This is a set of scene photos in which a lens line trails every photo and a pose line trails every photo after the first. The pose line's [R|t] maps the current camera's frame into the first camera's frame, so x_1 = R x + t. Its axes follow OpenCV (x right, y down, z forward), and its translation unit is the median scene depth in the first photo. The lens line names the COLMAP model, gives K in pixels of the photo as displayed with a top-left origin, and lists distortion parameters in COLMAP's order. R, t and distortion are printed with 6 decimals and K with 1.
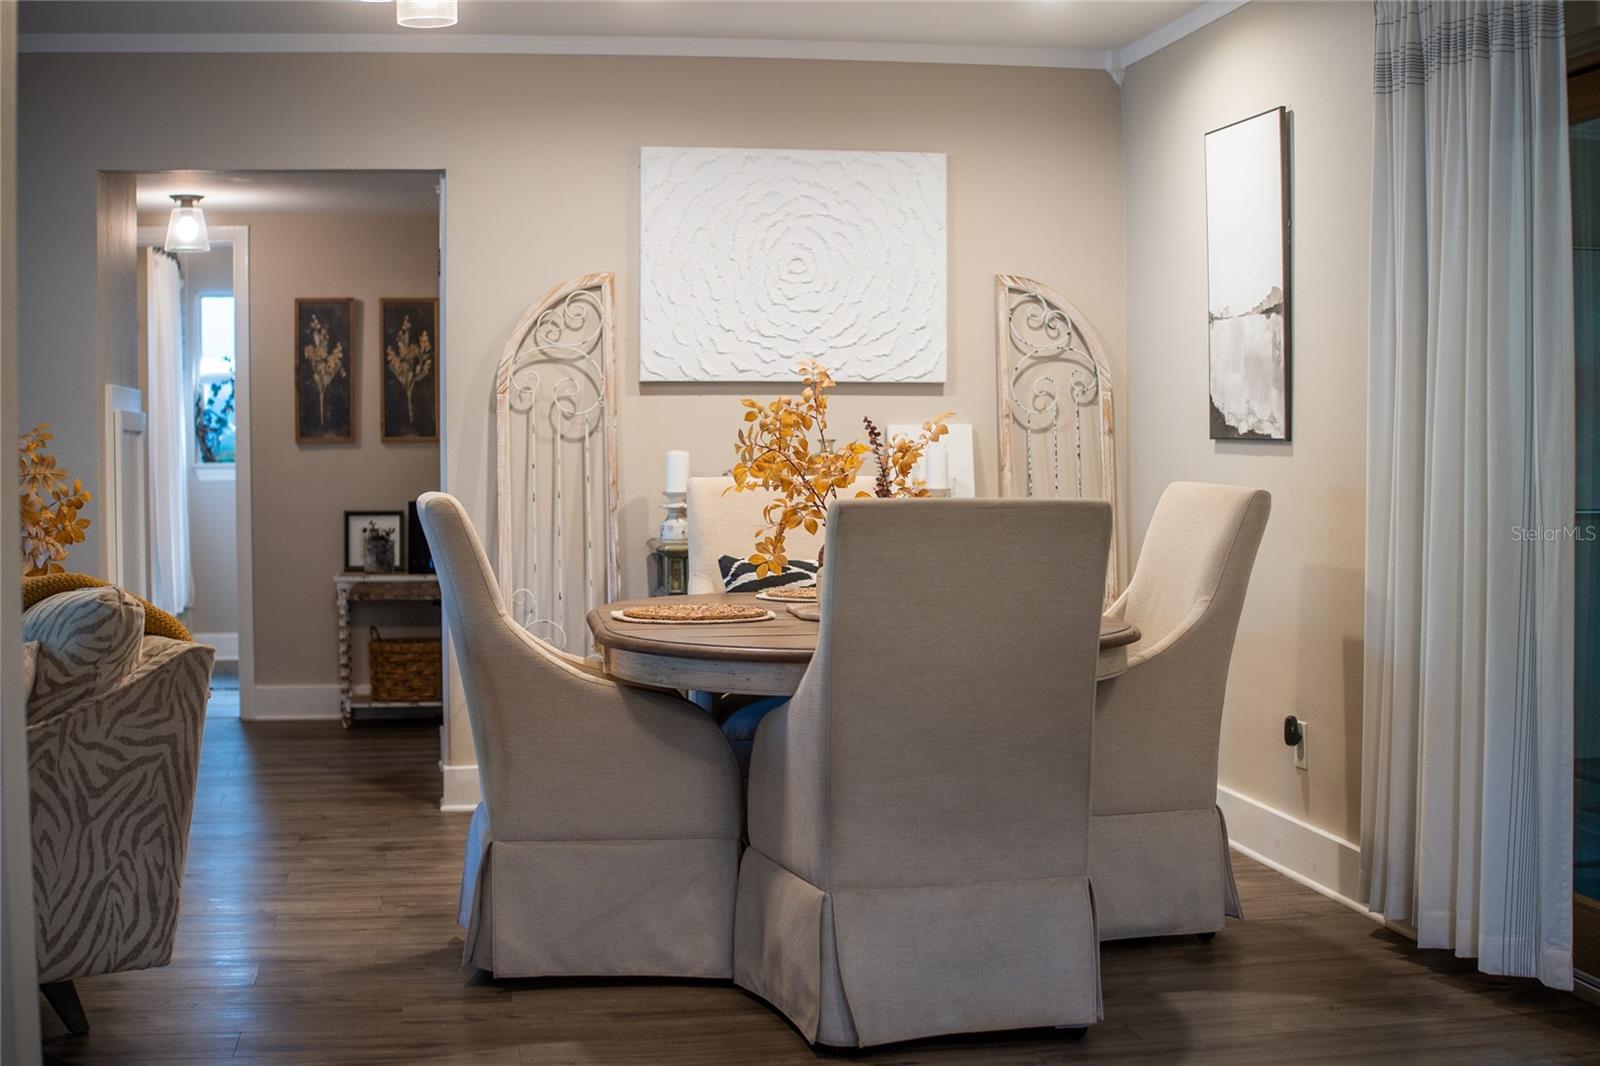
lens RADIAL K [[2161.9, 0, 800.0], [0, 2161.9, 533.0], [0, 0, 1]] dist [-0.190361, 0.065552]
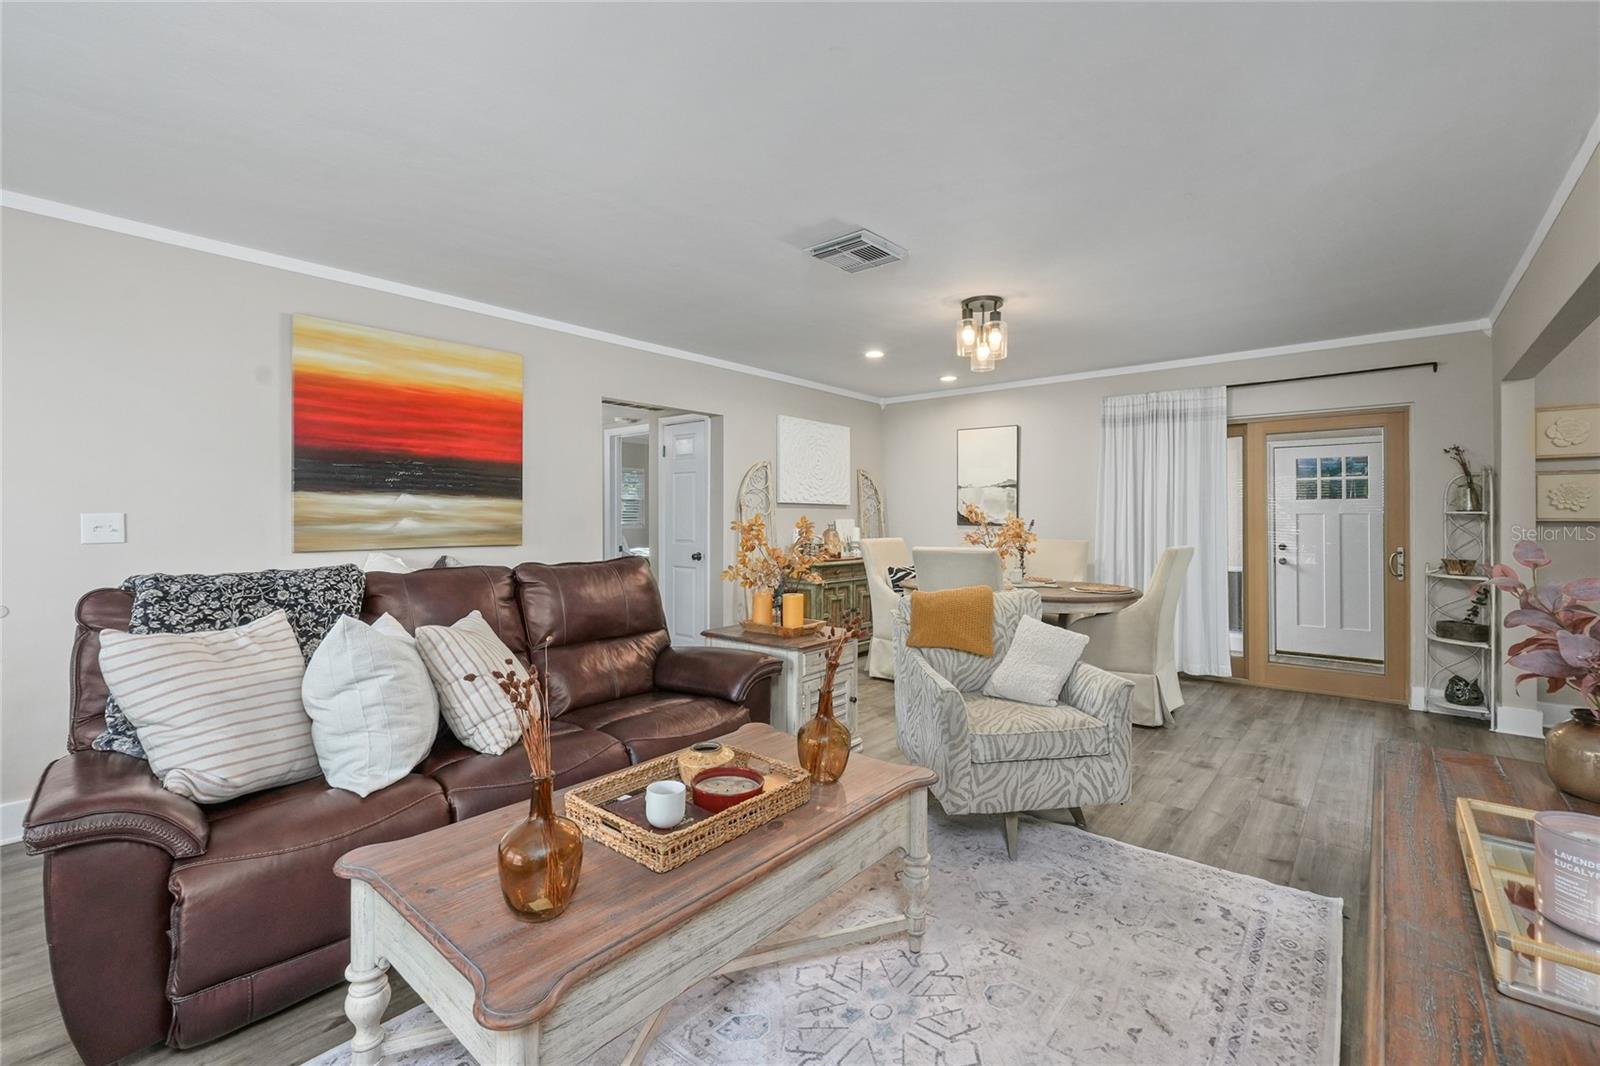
lens RADIAL K [[696.5, 0, 806.4], [0, 696.5, 515.4], [0, 0, 1]] dist [-0.004126, -0.000200]
pose [[0.763657, 0.008761, 0.645562, -0.544865], [0.021619, 0.999000, -0.039132, -0.018109], [-0.645260, 0.043840, 0.762704, 0.289964]]
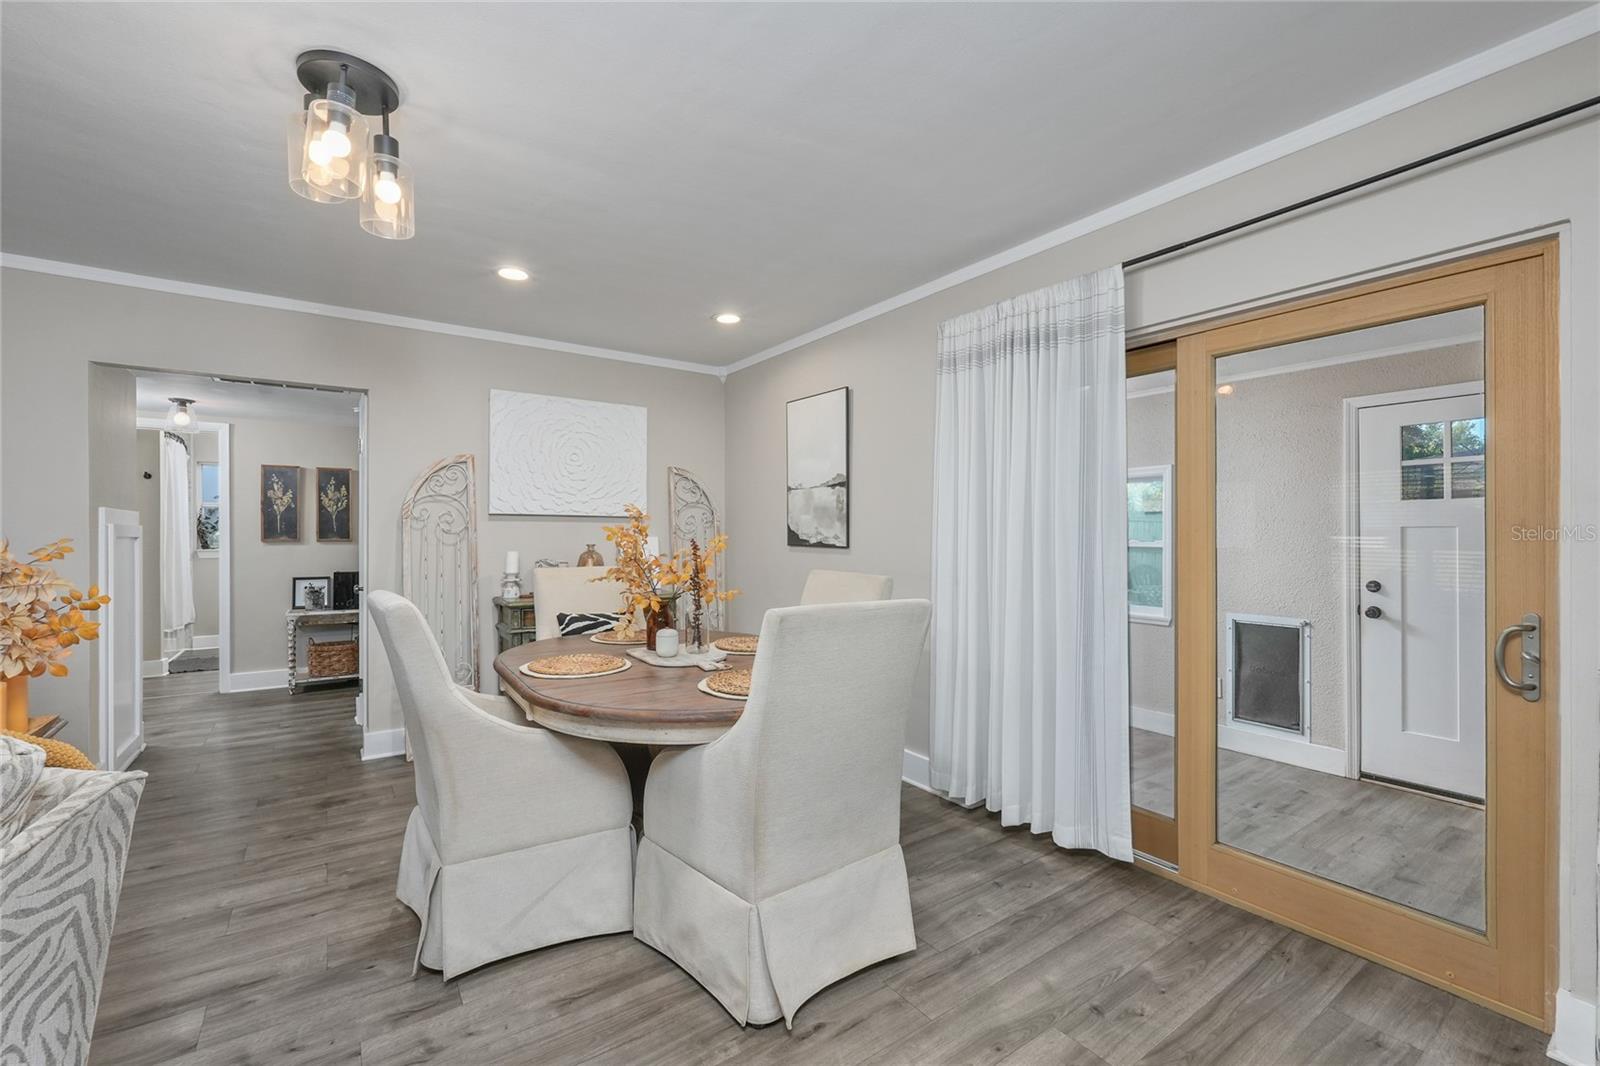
lens RADIAL K [[673.2, 0, 795.7], [0, 673.2, 534.5], [0, 0, 1]] dist [-0.010504, -0.000781]
pose [[0.903877, 0.004703, 0.427766, -0.074981], [0.013201, 0.999157, -0.038880, -0.023233], [-0.427588, 0.040790, 0.903053, 0.321798]]
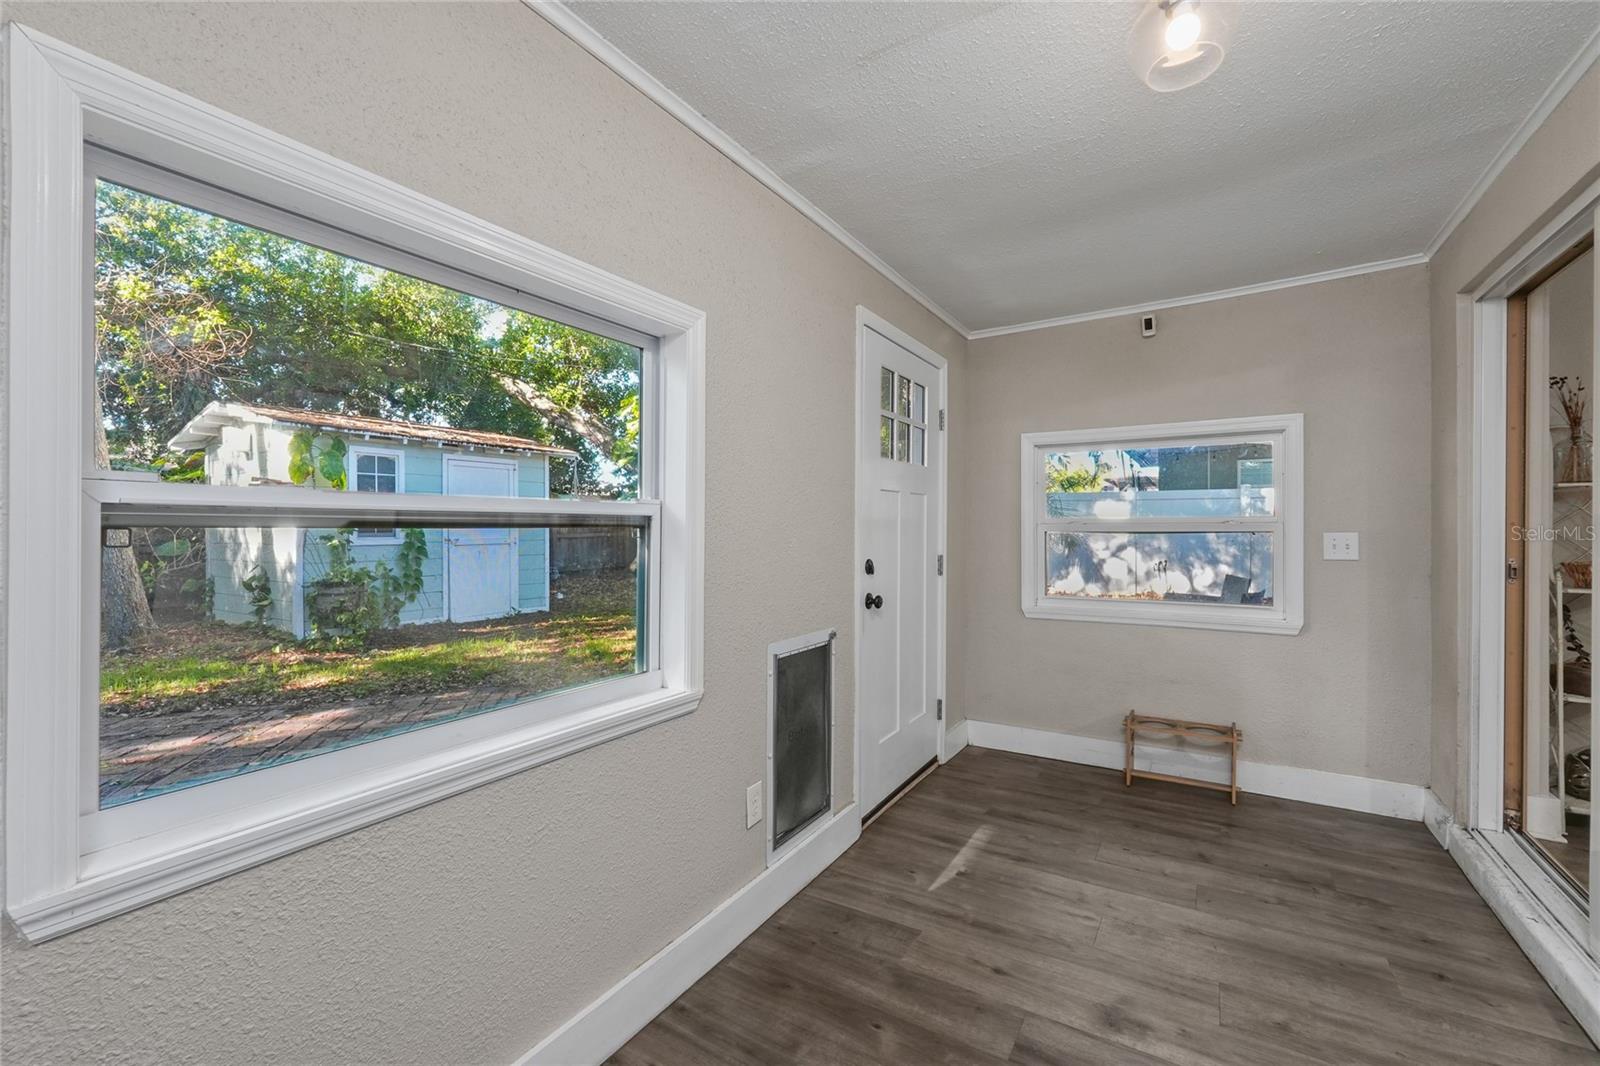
lens RADIAL K [[661.2, 0, 801.6], [0, 661.2, 528.0], [0, 0, 1]] dist [-0.019565, -0.000015]
pose [[-0.751922, 0.005807, 0.659227, 0.305610], [0.034042, 0.998969, 0.030029, -0.031988], [-0.658373, 0.045021, -0.751344, 0.883891]]
